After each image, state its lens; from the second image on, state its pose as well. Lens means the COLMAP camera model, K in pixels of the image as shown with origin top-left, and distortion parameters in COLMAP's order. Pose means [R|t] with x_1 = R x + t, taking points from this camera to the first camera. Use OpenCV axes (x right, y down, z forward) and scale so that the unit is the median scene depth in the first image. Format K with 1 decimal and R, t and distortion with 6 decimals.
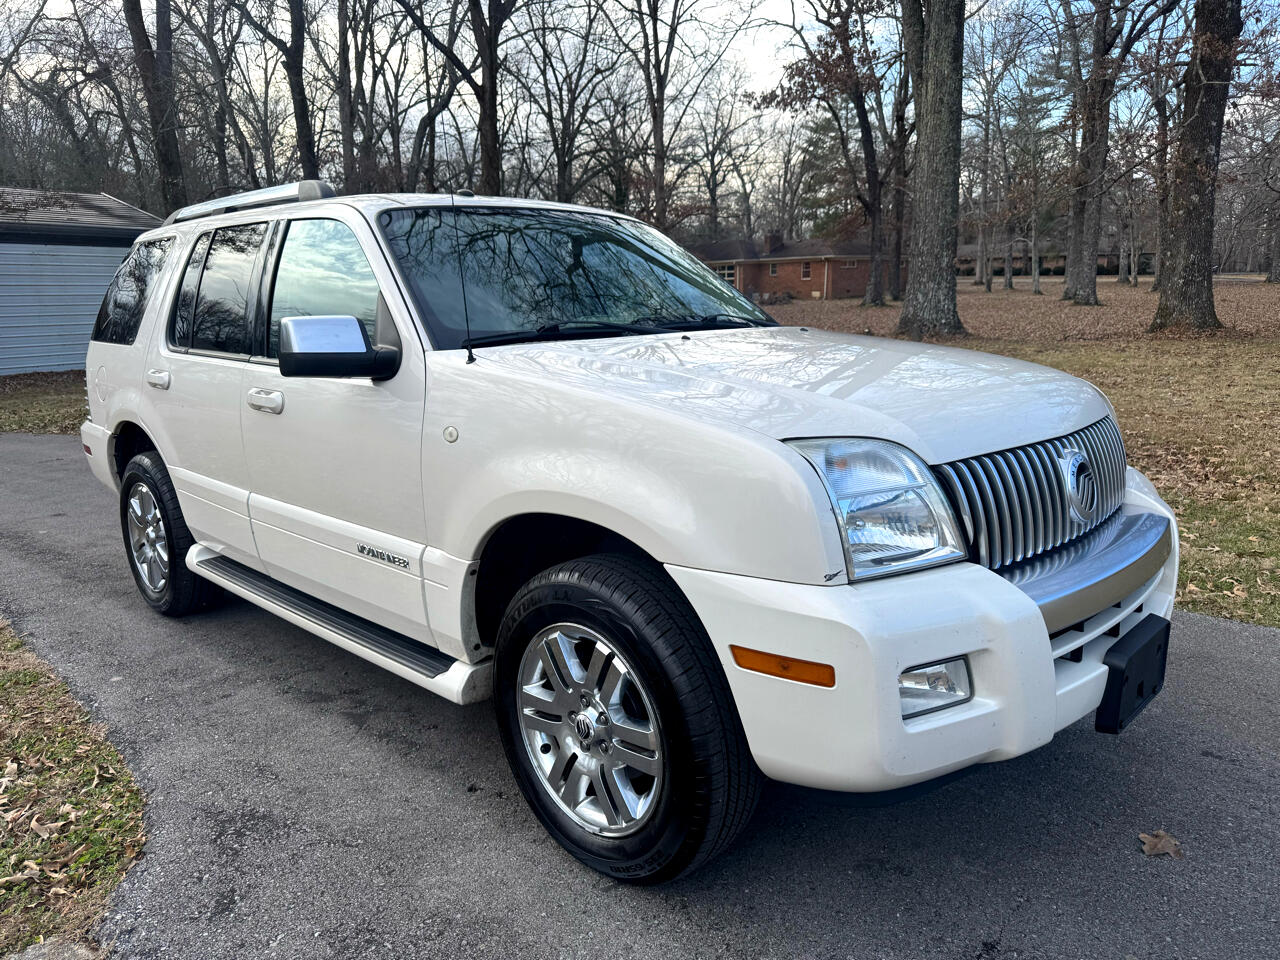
lens RADIAL K [[917.7, 0, 640.0], [0, 917.7, 480.0], [0, 0, 1]] dist [0.005941, -0.006802]
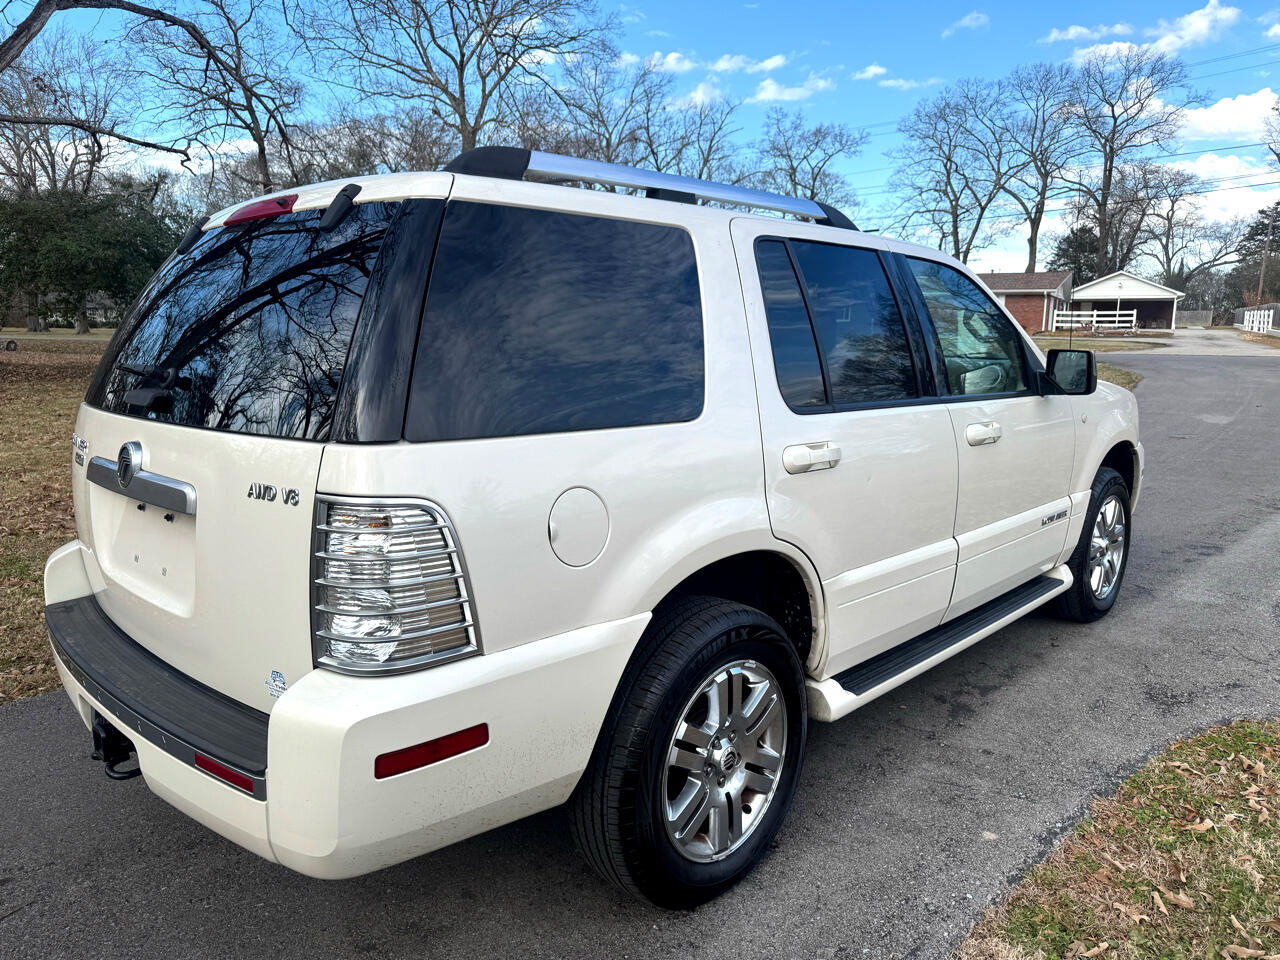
lens RADIAL K [[917.7, 0, 640.0], [0, 917.7, 480.0], [0, 0, 1]] dist [0.005941, -0.006802]
pose [[-0.024244, -0.135050, 0.990542, -1.674106], [0.189648, 0.972220, 0.137194, -0.292031], [-0.981553, 0.191180, 0.002041, 1.620669]]
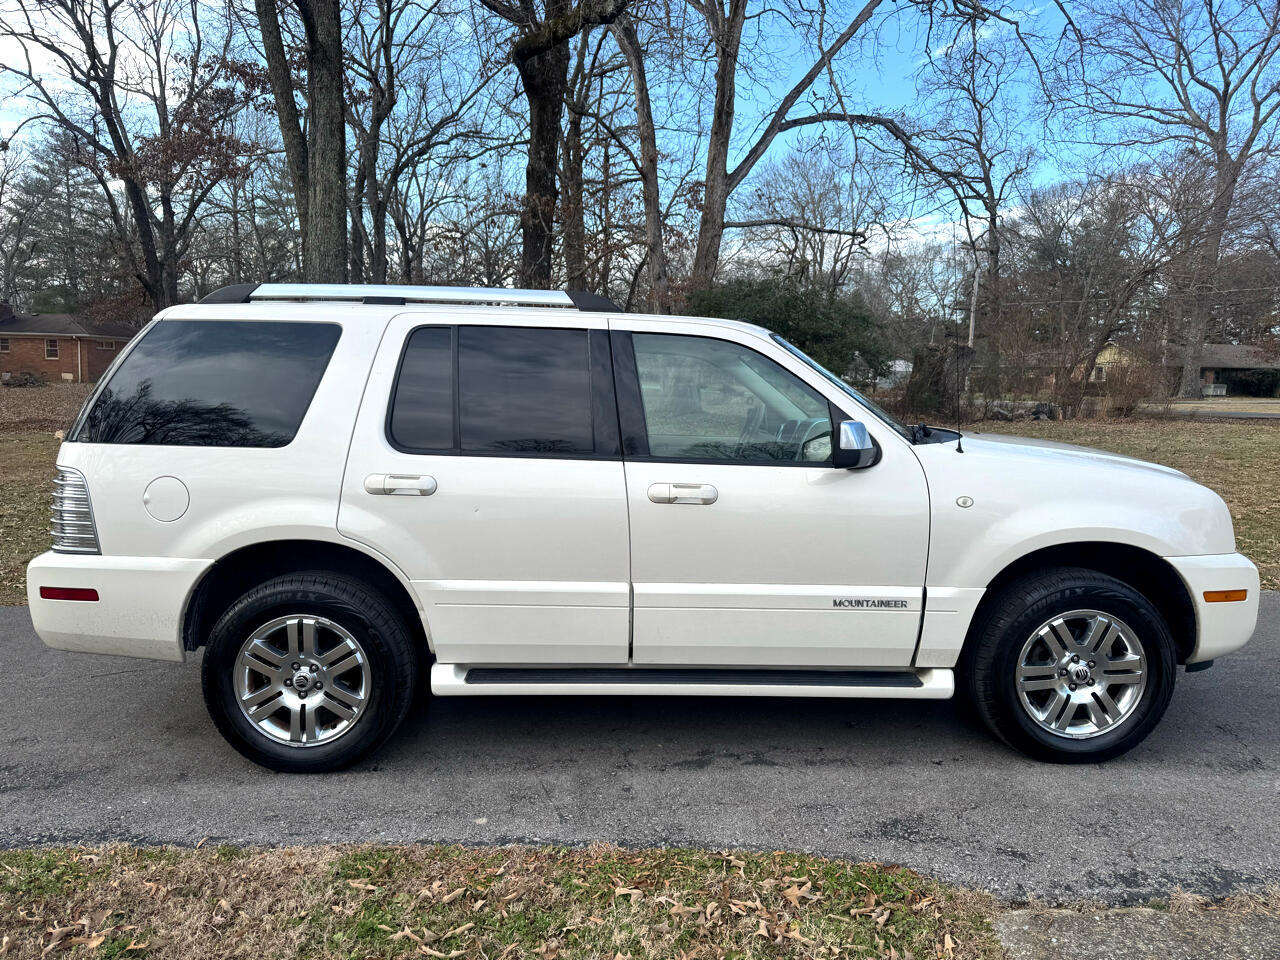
lens RADIAL K [[917.7, 0, 640.0], [0, 917.7, 480.0], [0, 0, 1]] dist [0.005941, -0.006802]
pose [[0.690896, -0.040911, 0.721796, -1.438009], [0.108669, 0.992931, -0.047738, -0.063423], [-0.714741, 0.111419, 0.690458, 0.323412]]
